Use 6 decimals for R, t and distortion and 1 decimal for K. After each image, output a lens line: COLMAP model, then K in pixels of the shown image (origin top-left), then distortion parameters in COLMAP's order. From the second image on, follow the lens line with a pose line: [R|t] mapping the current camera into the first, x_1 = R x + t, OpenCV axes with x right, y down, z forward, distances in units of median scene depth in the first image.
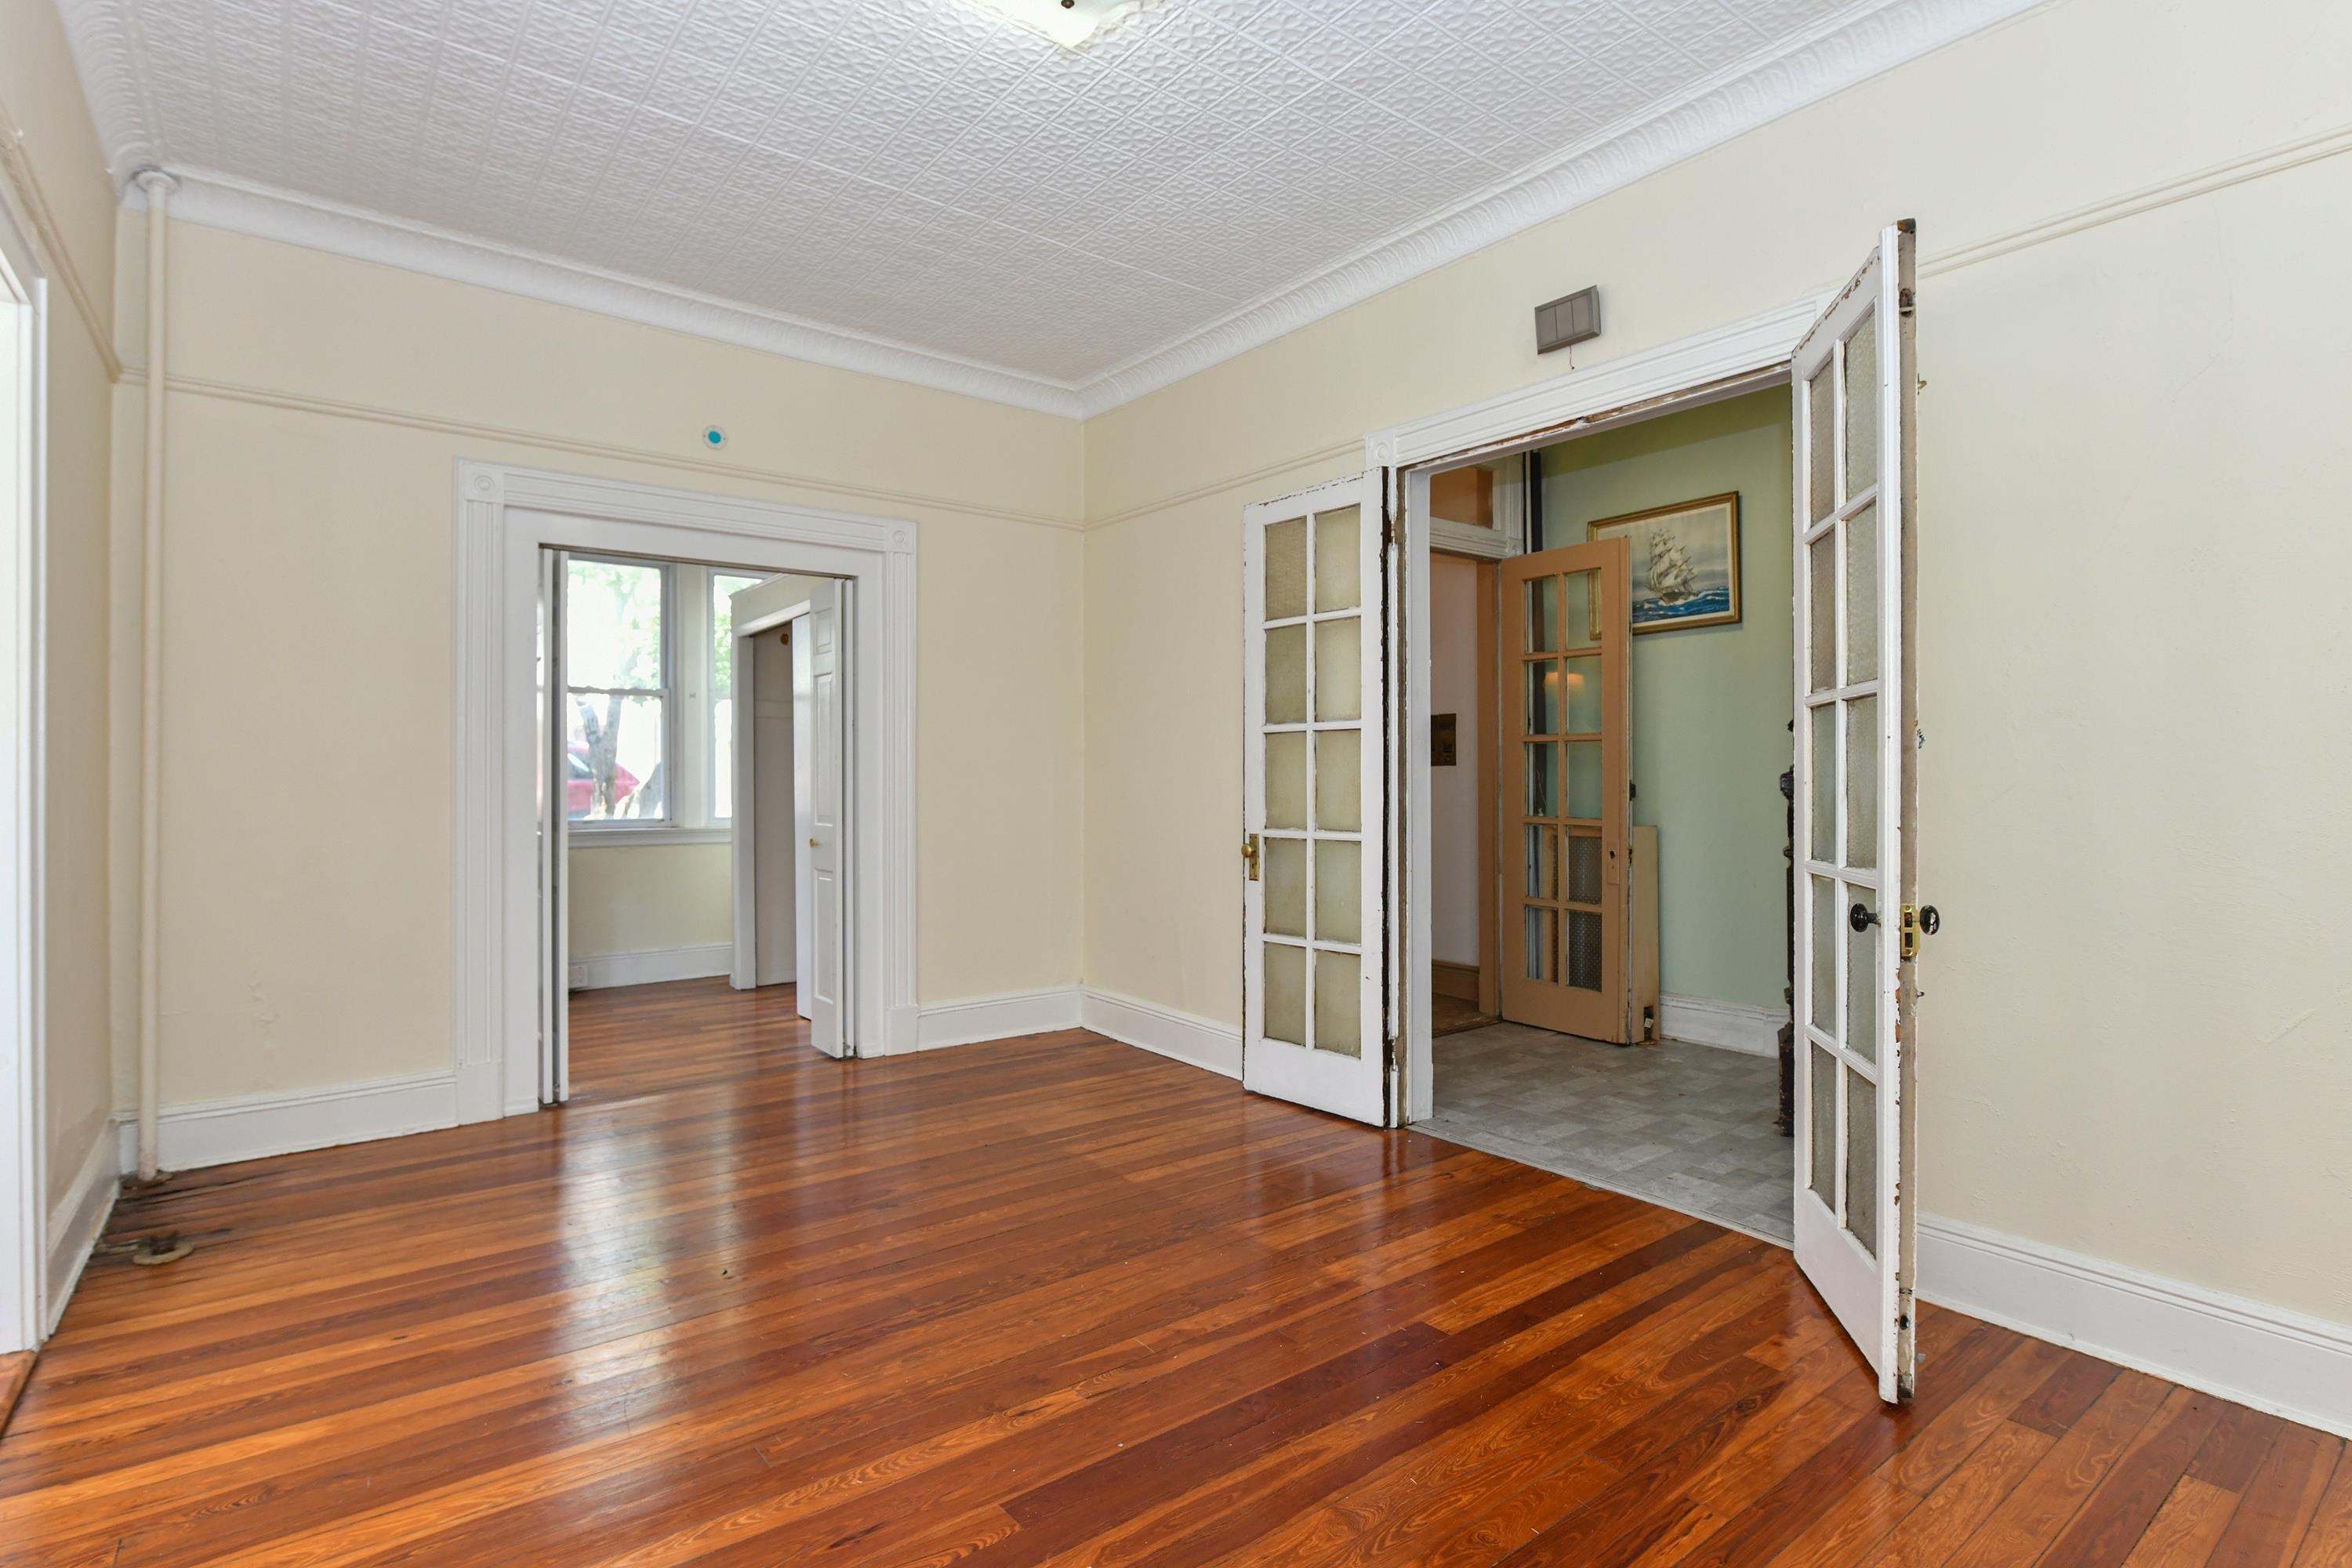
lens RADIAL K [[1141.1, 0, 1161.6], [0, 1141.1, 763.4], [0, 0, 1]] dist [-0.003269, -0.000105]
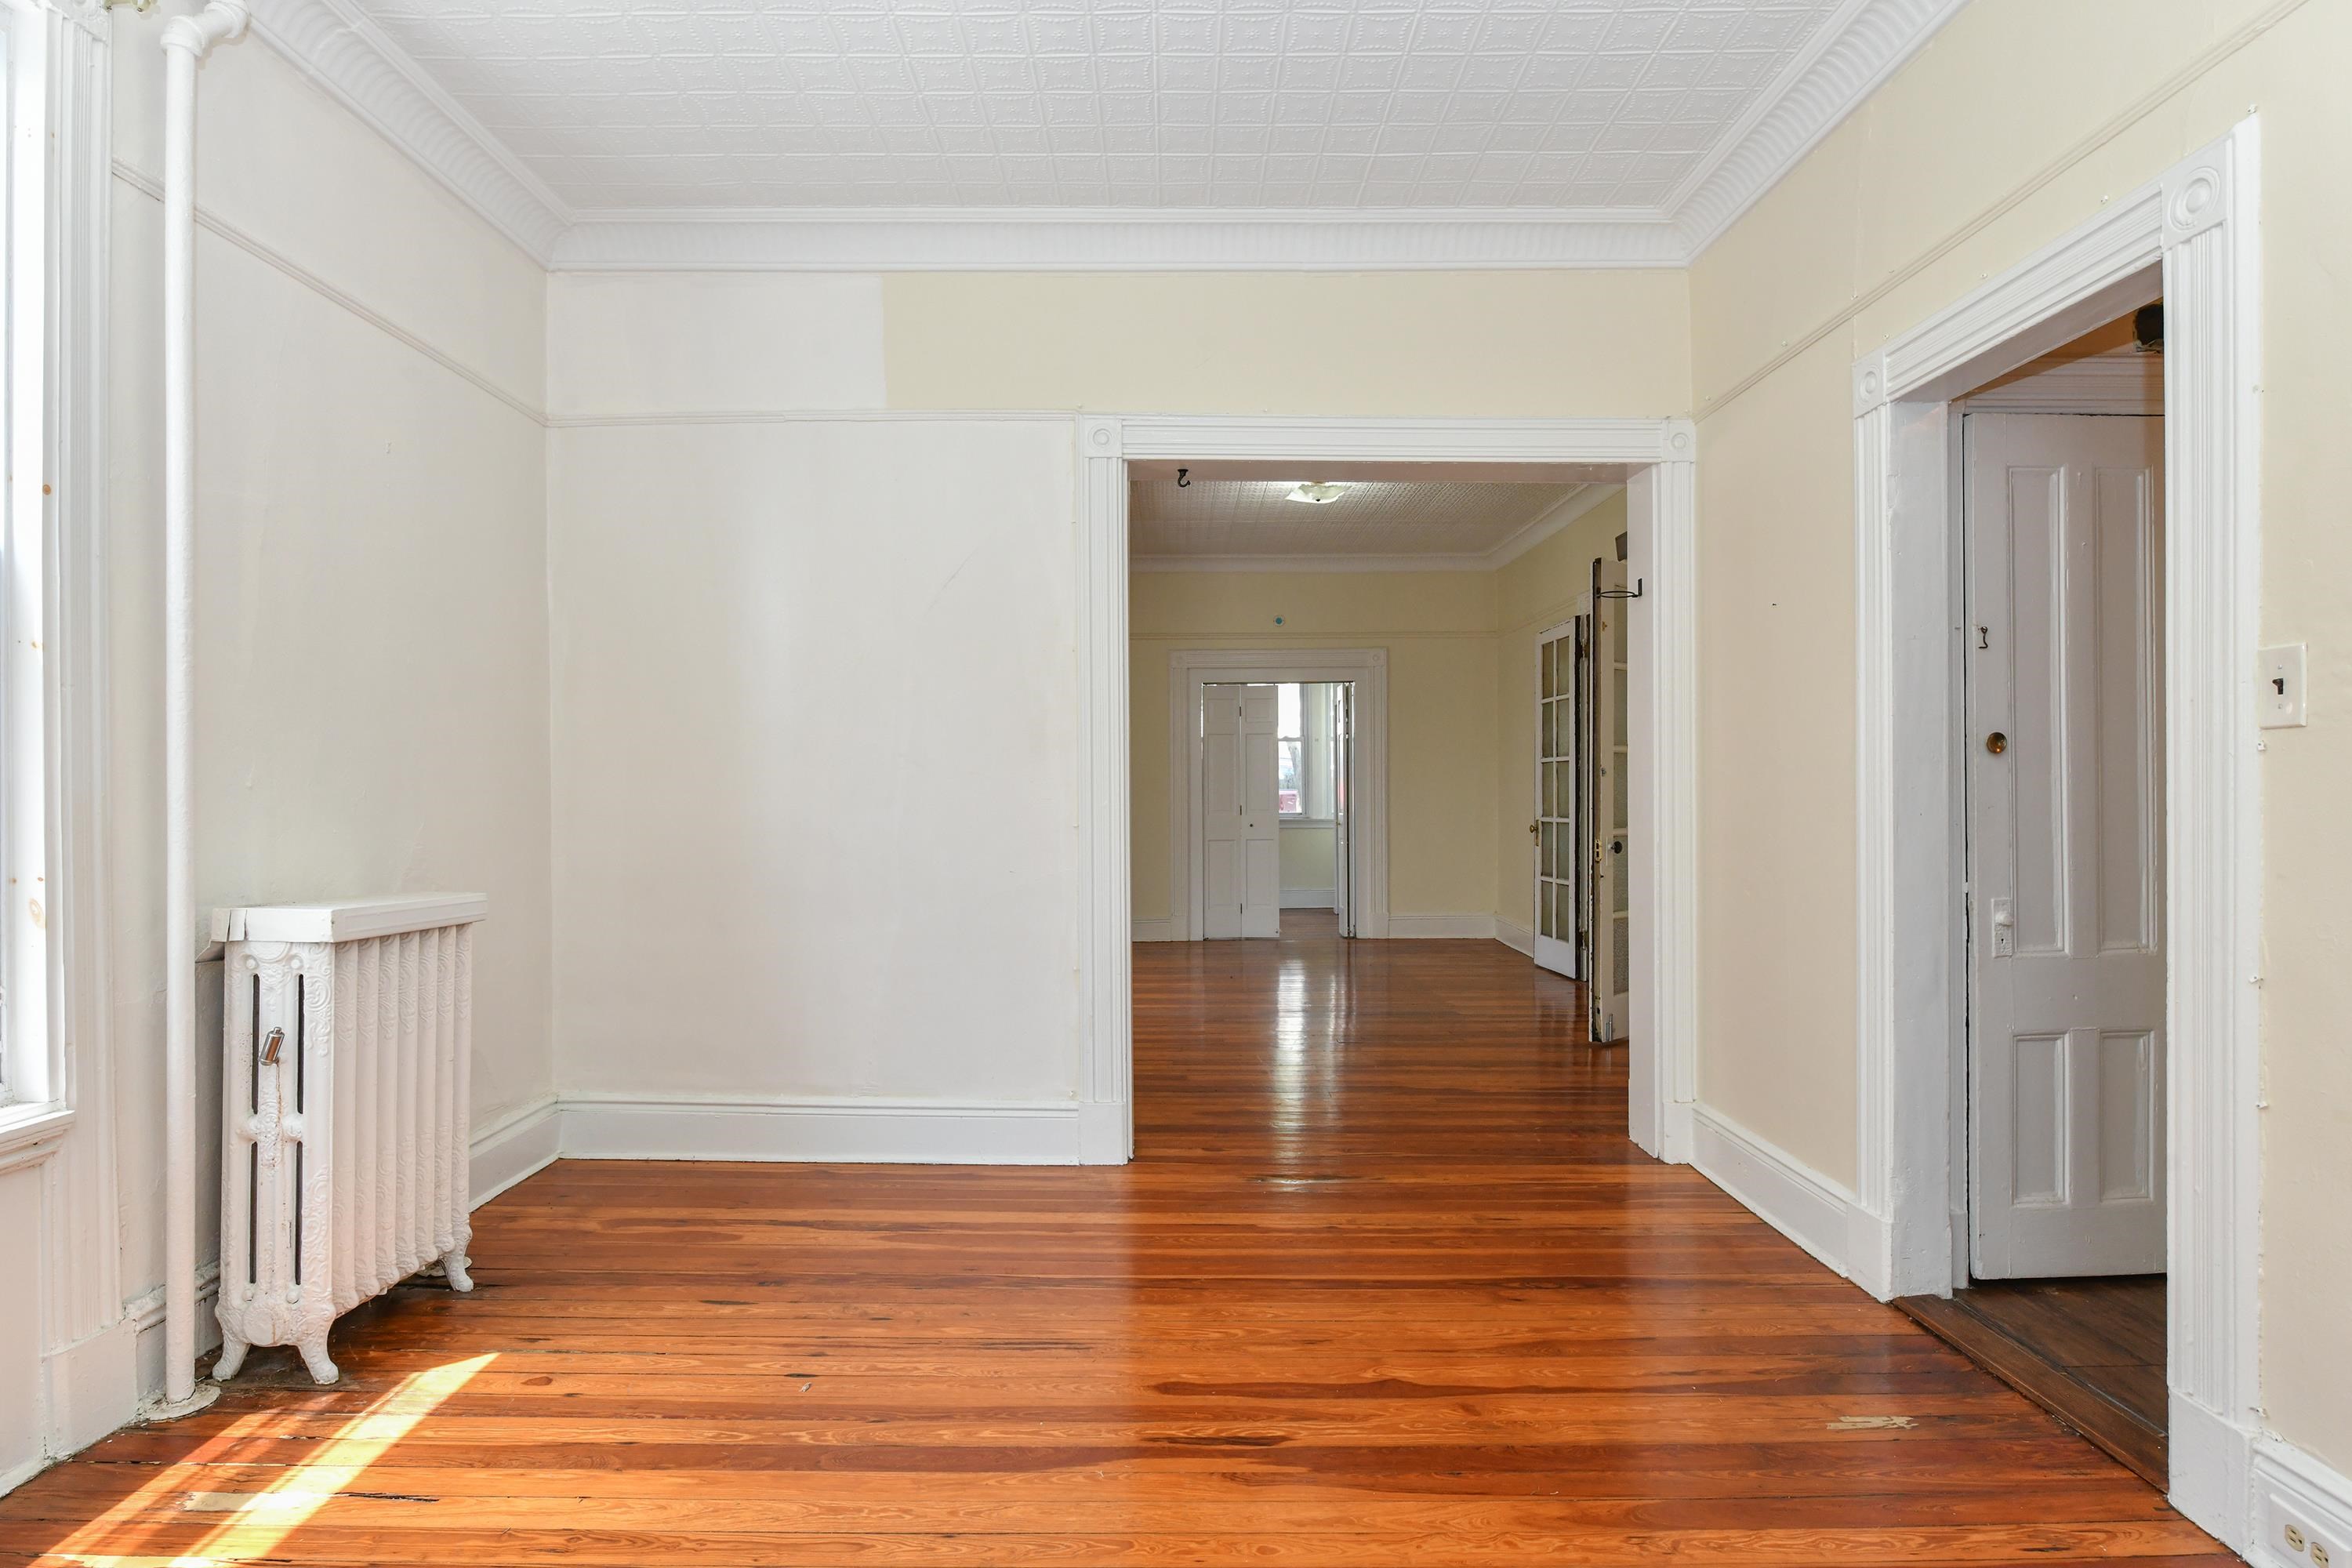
lens RADIAL K [[1141.1, 0, 1175.5], [0, 1141.1, 783.5], [0, 0, 1]] dist [-0.003269, -0.000105]
pose [[0.796340, -0.005238, -0.604827, 0.706783], [0.010243, 0.999936, 0.004826, -0.008784], [0.604763, -0.010038, 0.796343, -0.751233]]
